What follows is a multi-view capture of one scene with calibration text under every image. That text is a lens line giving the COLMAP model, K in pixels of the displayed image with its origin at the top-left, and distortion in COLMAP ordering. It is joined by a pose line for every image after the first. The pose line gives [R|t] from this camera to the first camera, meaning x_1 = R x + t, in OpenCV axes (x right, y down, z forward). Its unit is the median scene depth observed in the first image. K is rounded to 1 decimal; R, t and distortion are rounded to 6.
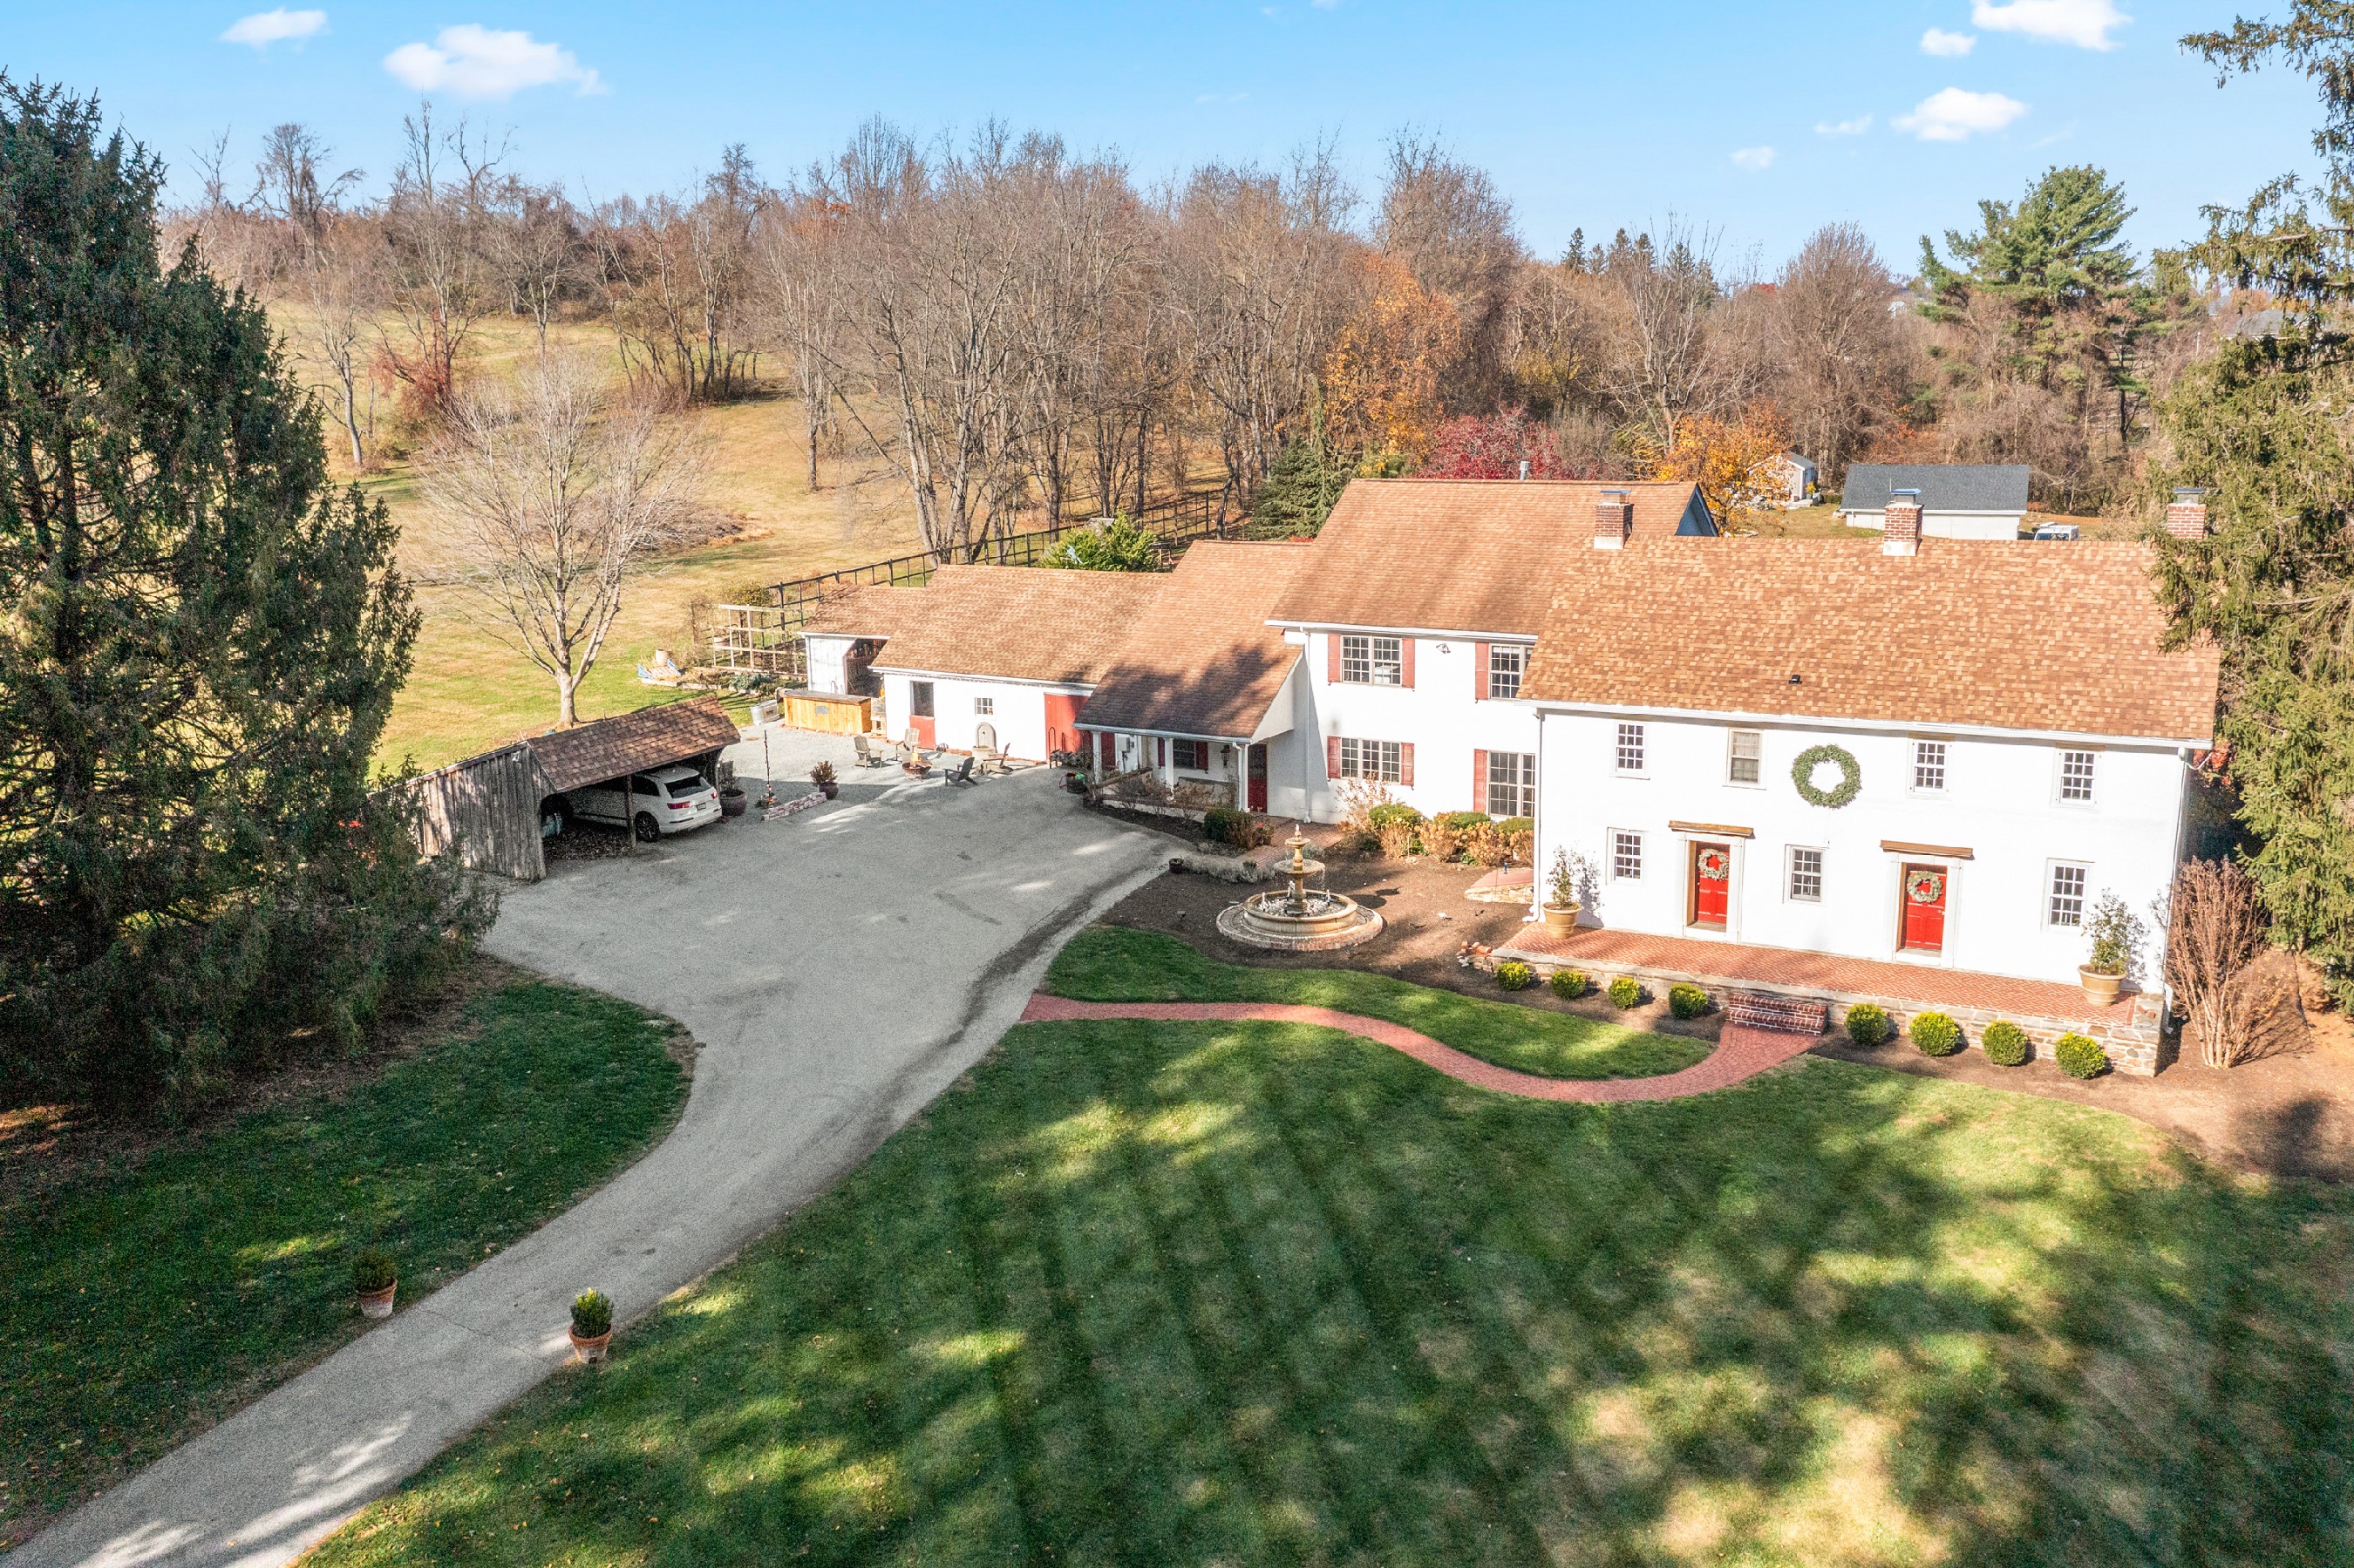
lens RADIAL K [[1884.1, 0, 1186.1], [0, 1884.1, 774.4], [0, 0, 1]] dist [-0.020242, 0.001053]
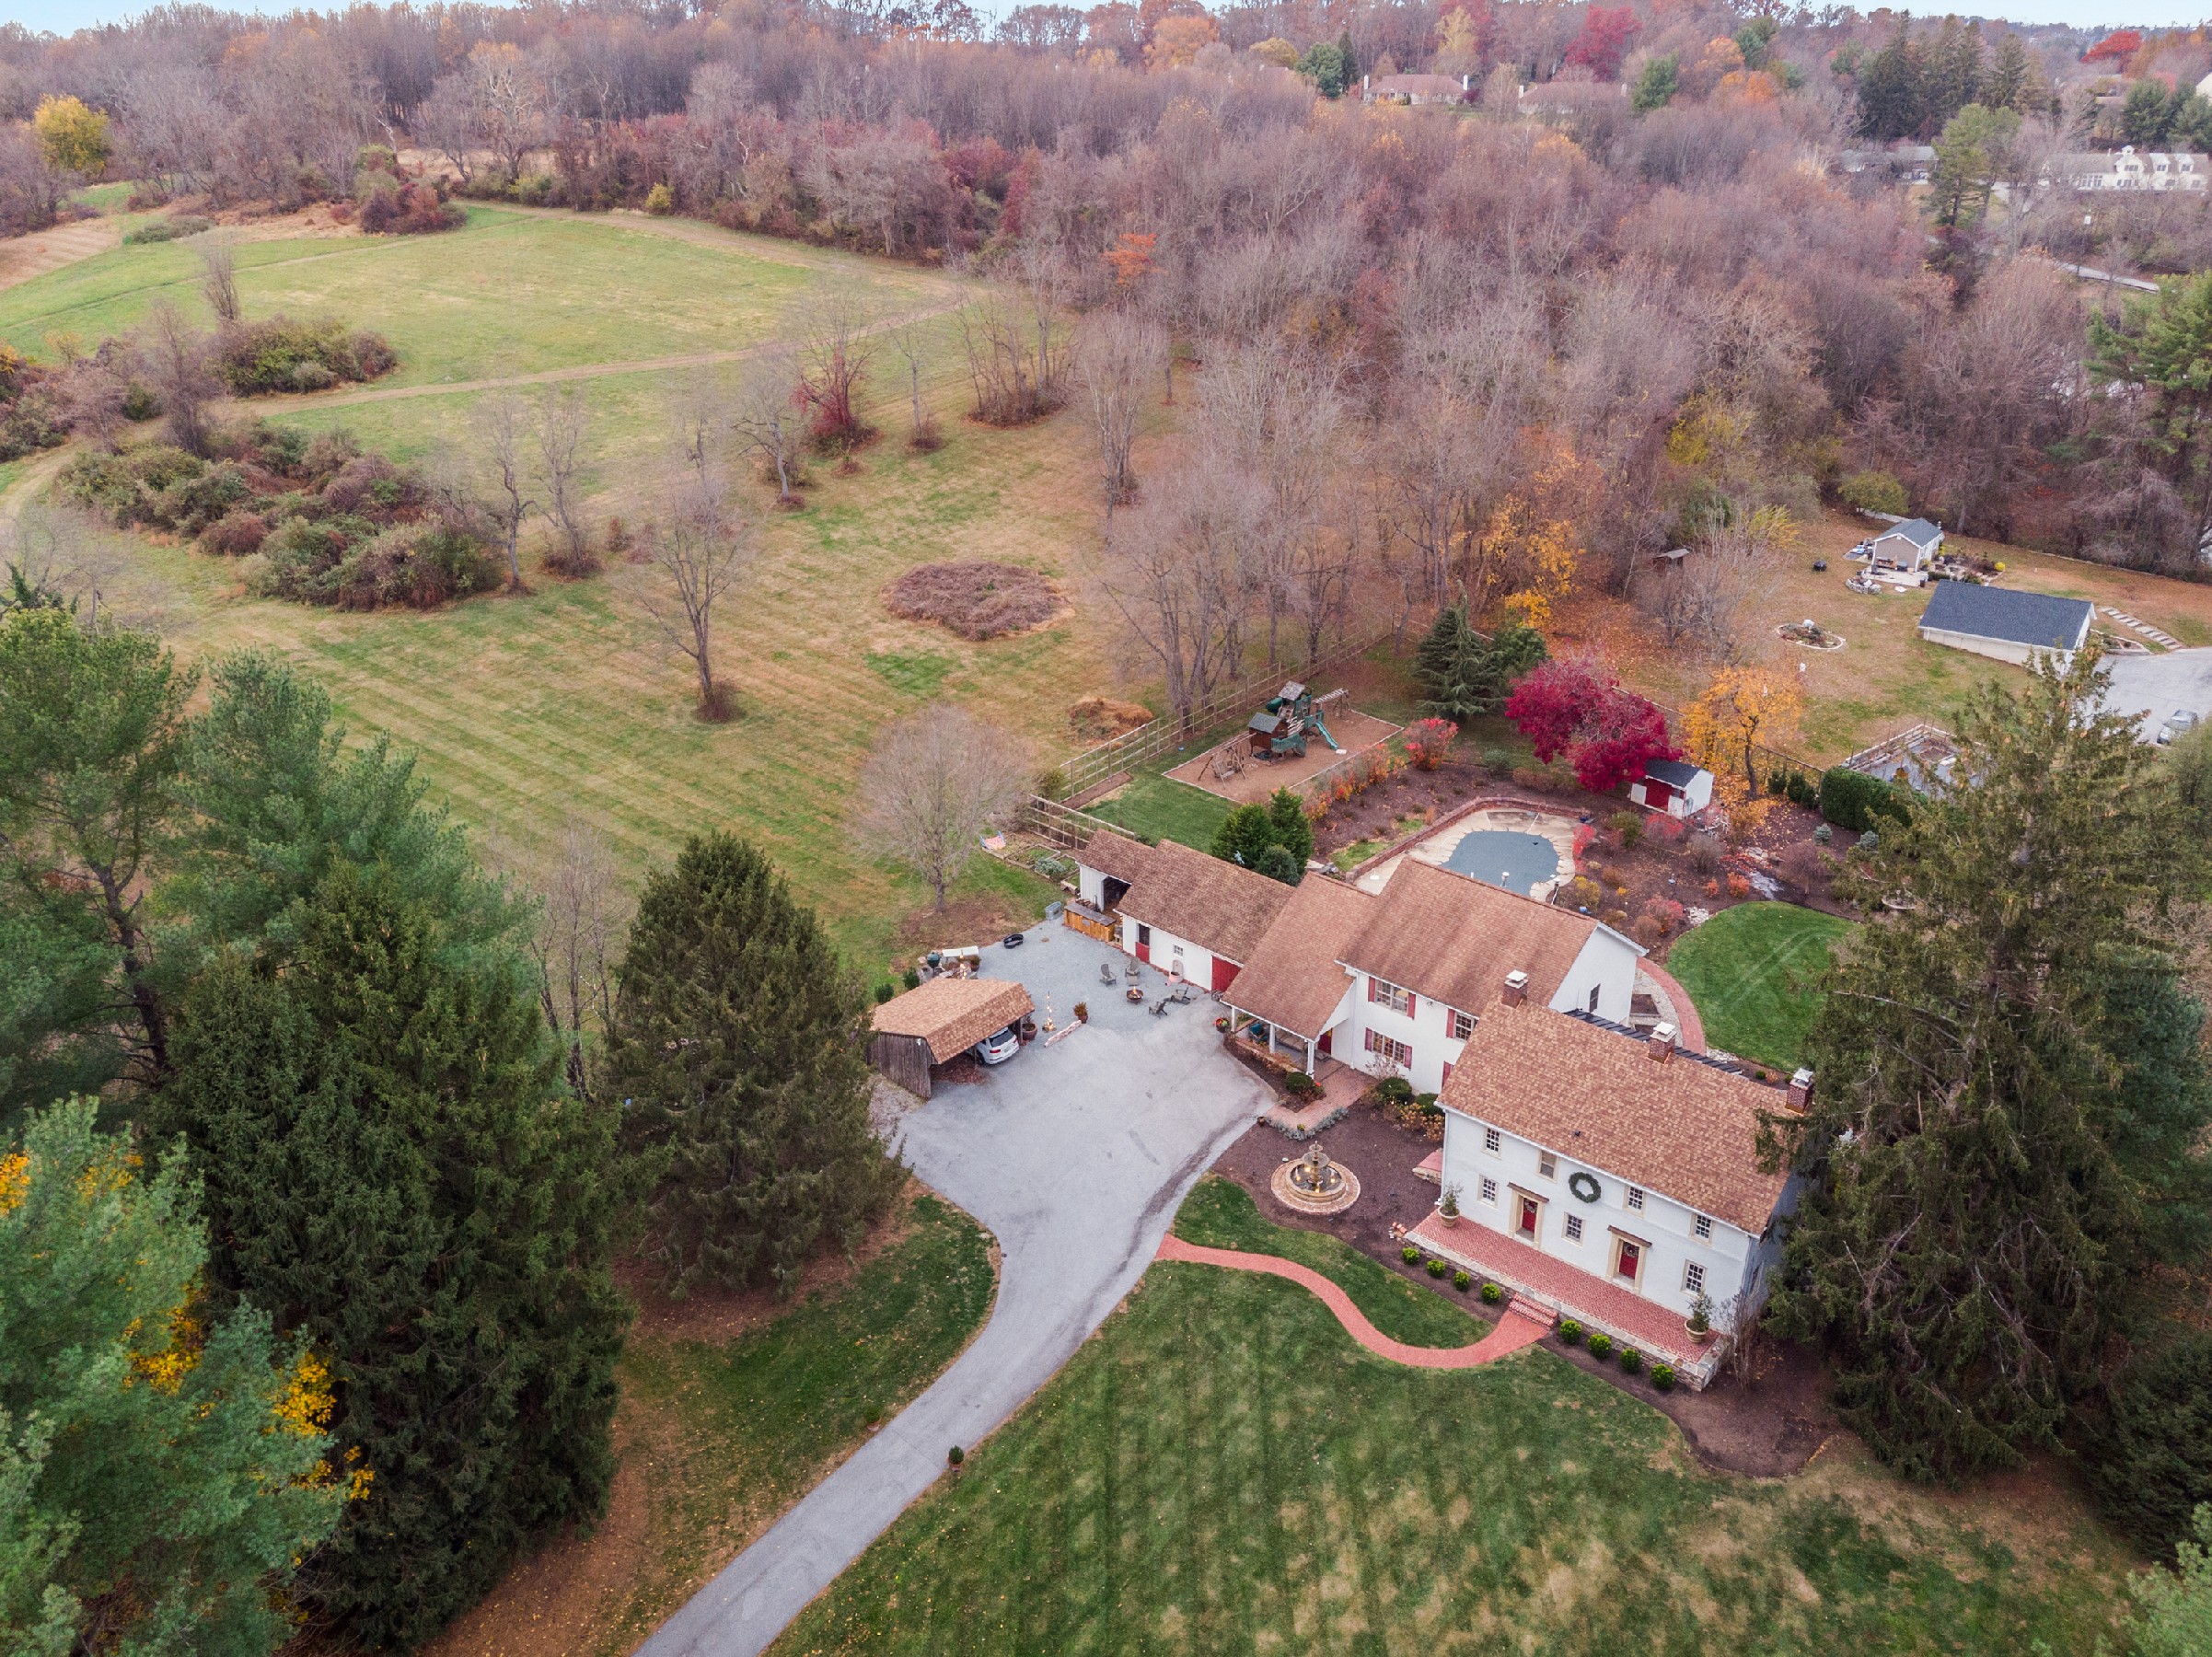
lens RADIAL K [[1717.9, 0, 1106.0], [0, 1717.9, 828.5], [0, 0, 1]] dist [0.043620, -0.098538]
pose [[0.976866, 0.095264, -0.191461, 0.174549], [-0.050059, 0.972288, 0.228365, -0.750804], [0.207910, -0.213498, 0.954564, -0.704910]]
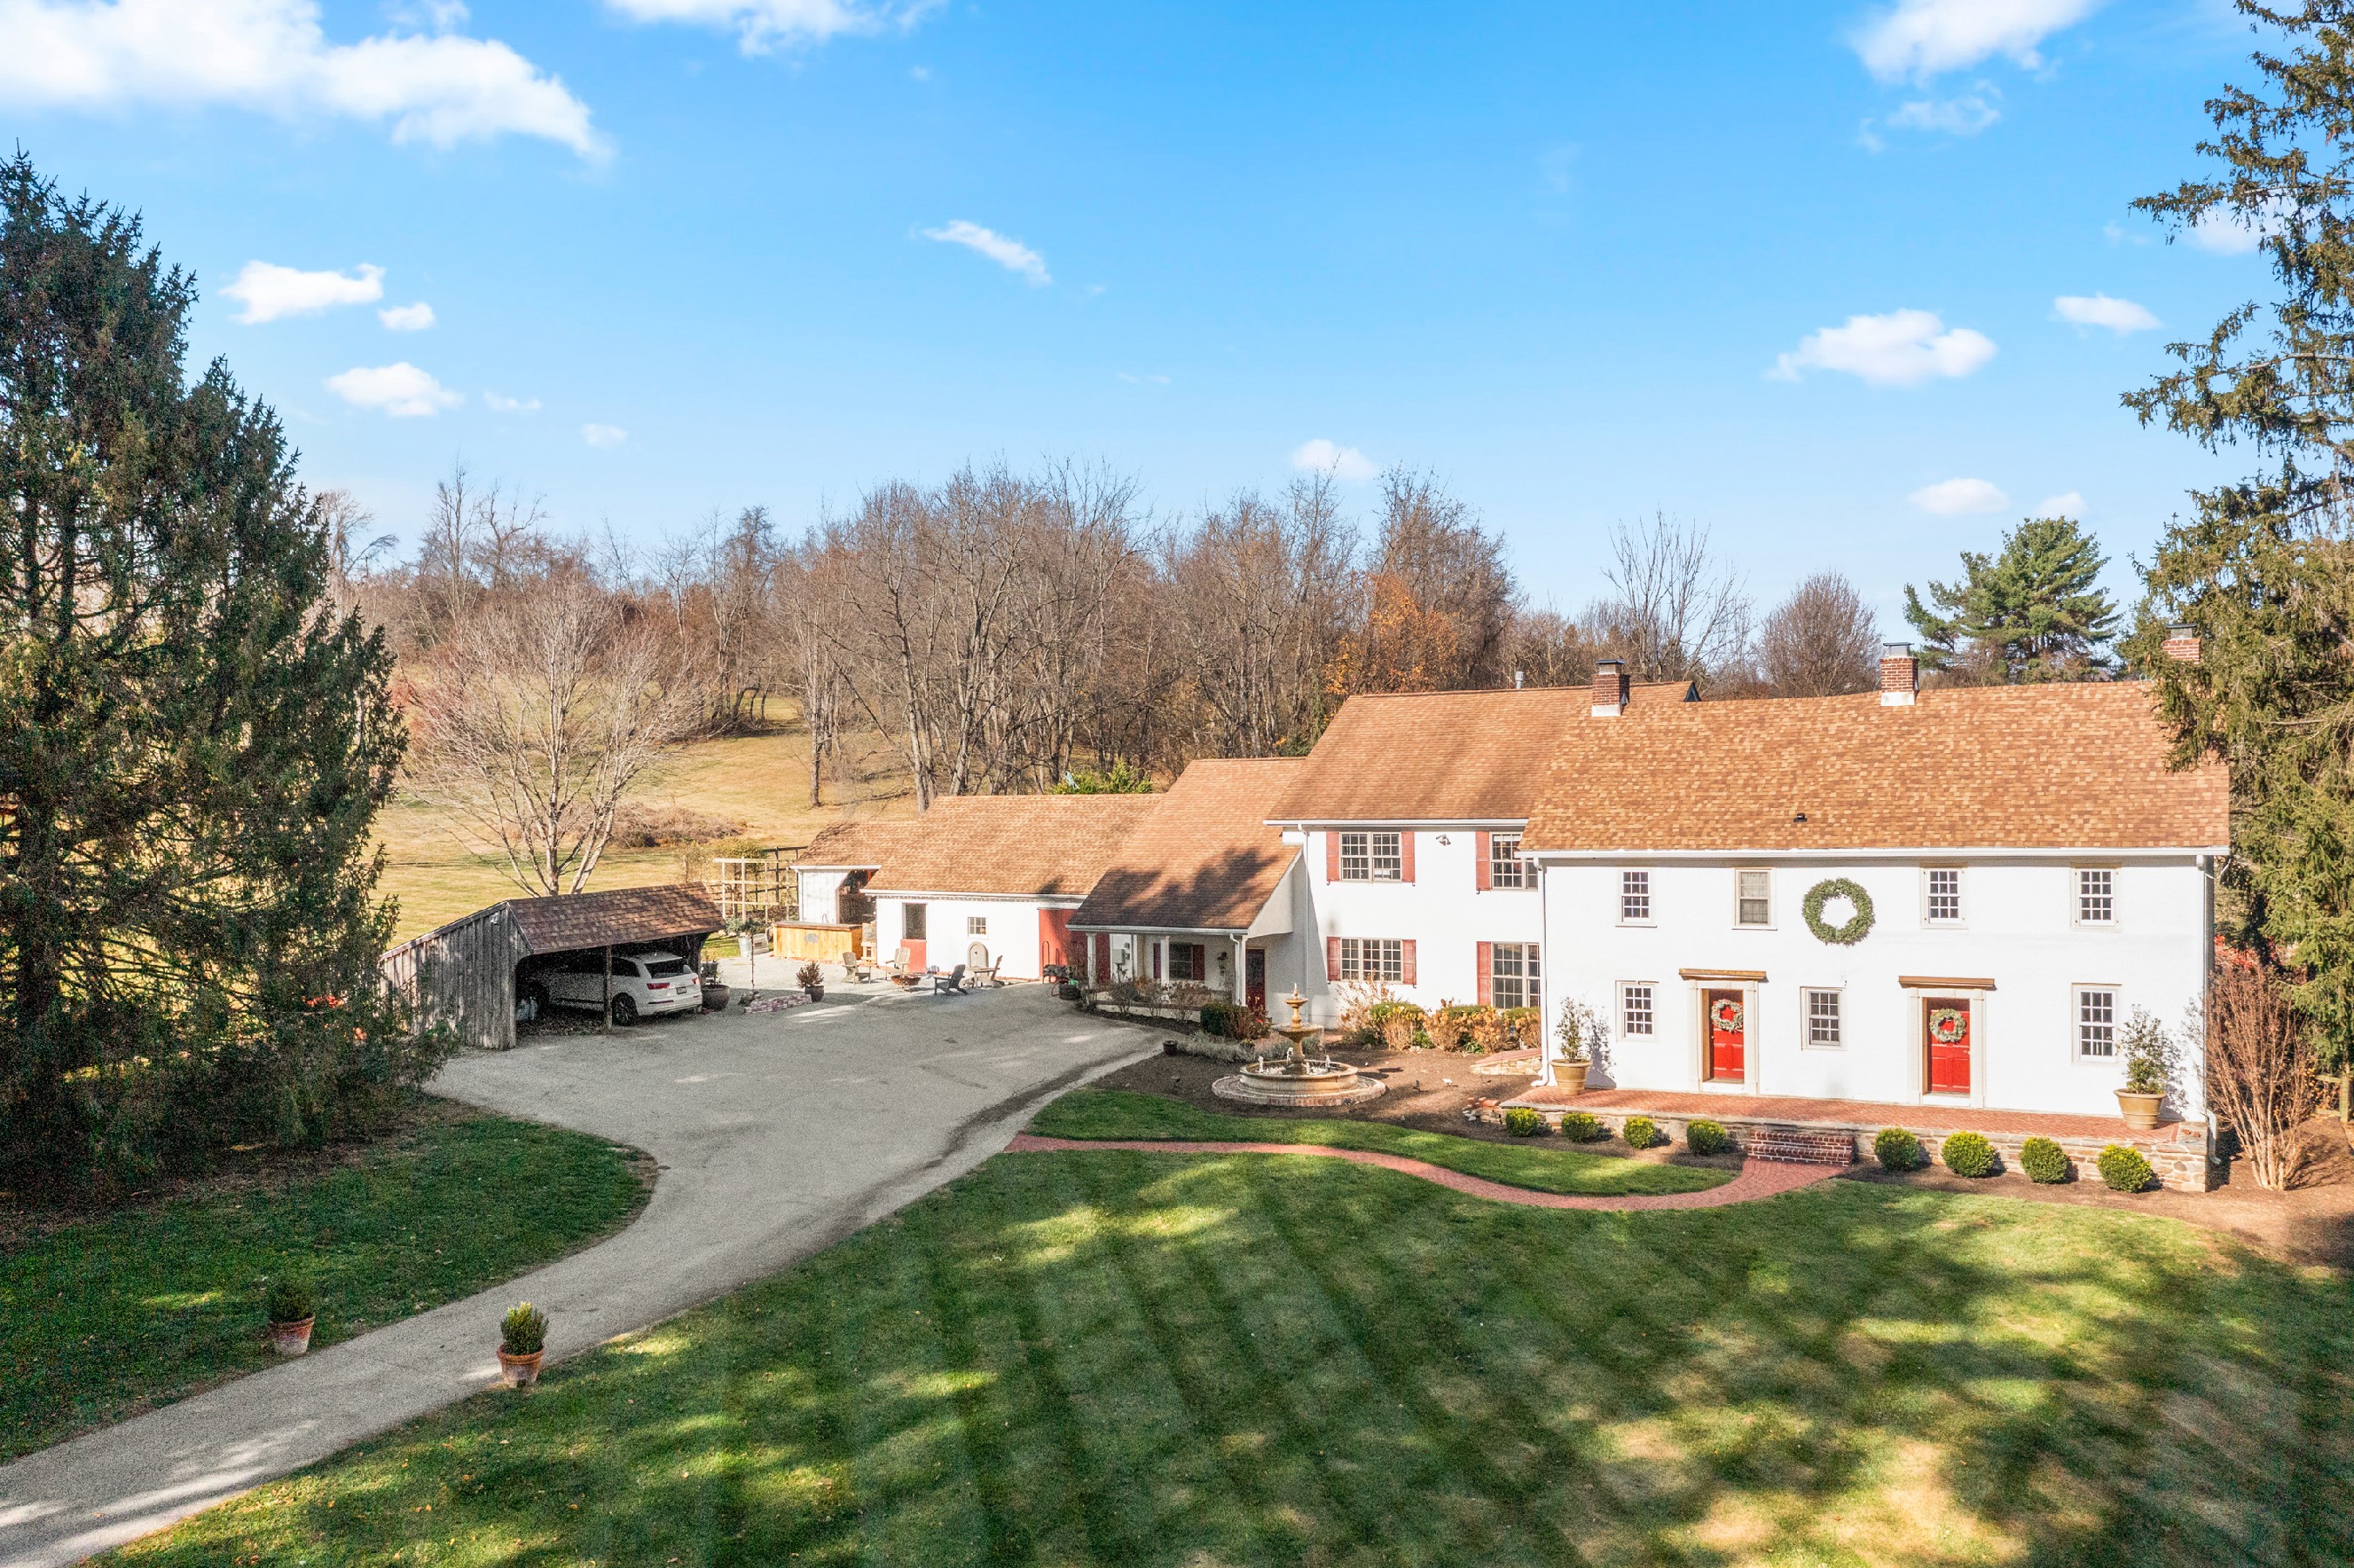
lens RADIAL K [[1897.6, 0, 1190.2], [0, 1897.6, 792.1], [0, 0, 1]] dist [-0.017142, -0.000539]
pose [[0.999988, 0.004993, -0.000013, 0.005112], [-0.004891, 0.978966, -0.203966, 0.147705], [-0.001006, 0.203964, 0.978978, 0.028964]]
